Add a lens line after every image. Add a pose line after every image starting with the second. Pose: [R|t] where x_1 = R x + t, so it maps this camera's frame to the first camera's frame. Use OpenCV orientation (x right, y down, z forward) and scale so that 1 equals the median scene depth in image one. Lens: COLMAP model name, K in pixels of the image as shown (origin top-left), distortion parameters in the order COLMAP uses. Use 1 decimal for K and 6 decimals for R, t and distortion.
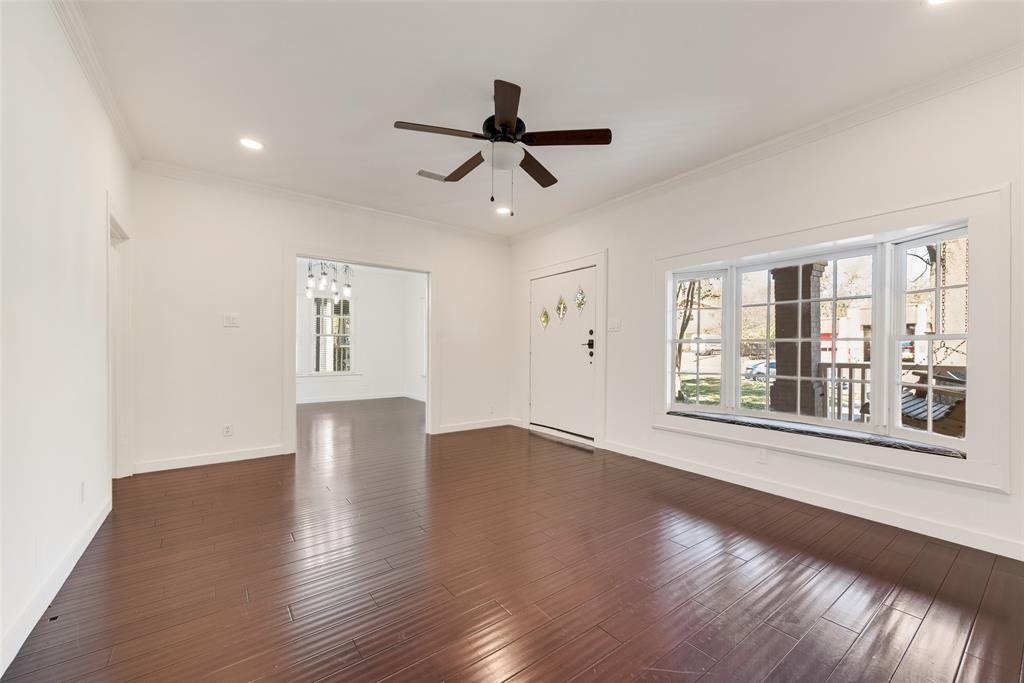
lens RADIAL K [[408.6, 0, 521.5], [0, 408.6, 346.8], [0, 0, 1]] dist [0.015939, 0.000102]
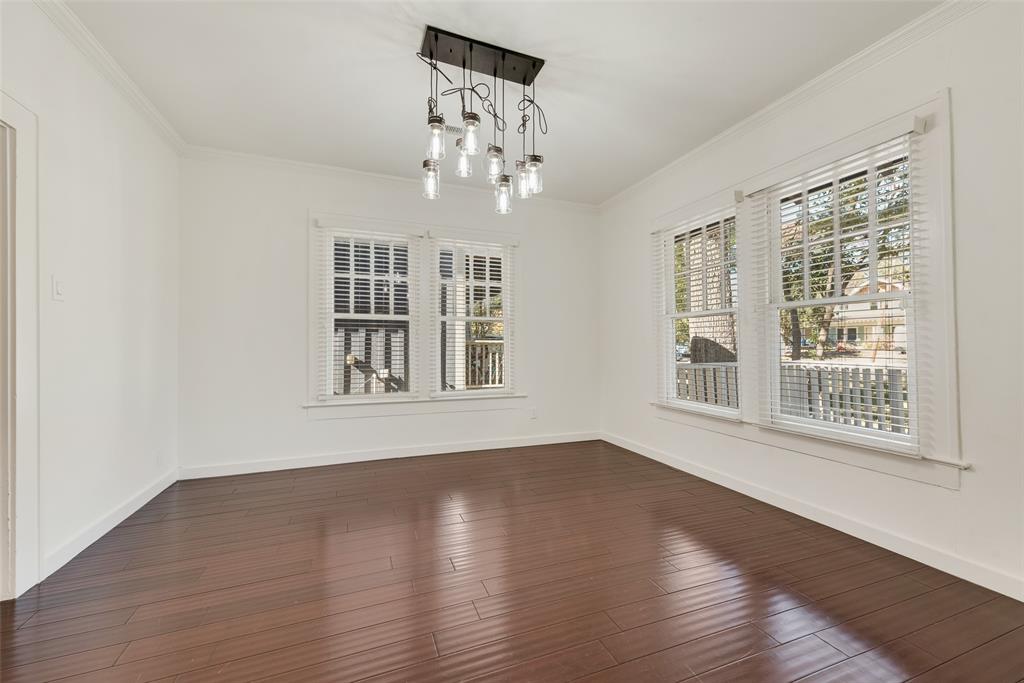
lens RADIAL K [[408.6, 0, 514.4], [0, 408.6, 336.4], [0, 0, 1]] dist [0.015939, 0.000102]
pose [[0.961667, -0.007799, -0.274110, -0.277616], [0.002020, 0.999770, -0.021360, 0.003870], [0.274213, 0.019987, 0.961461, 0.537938]]
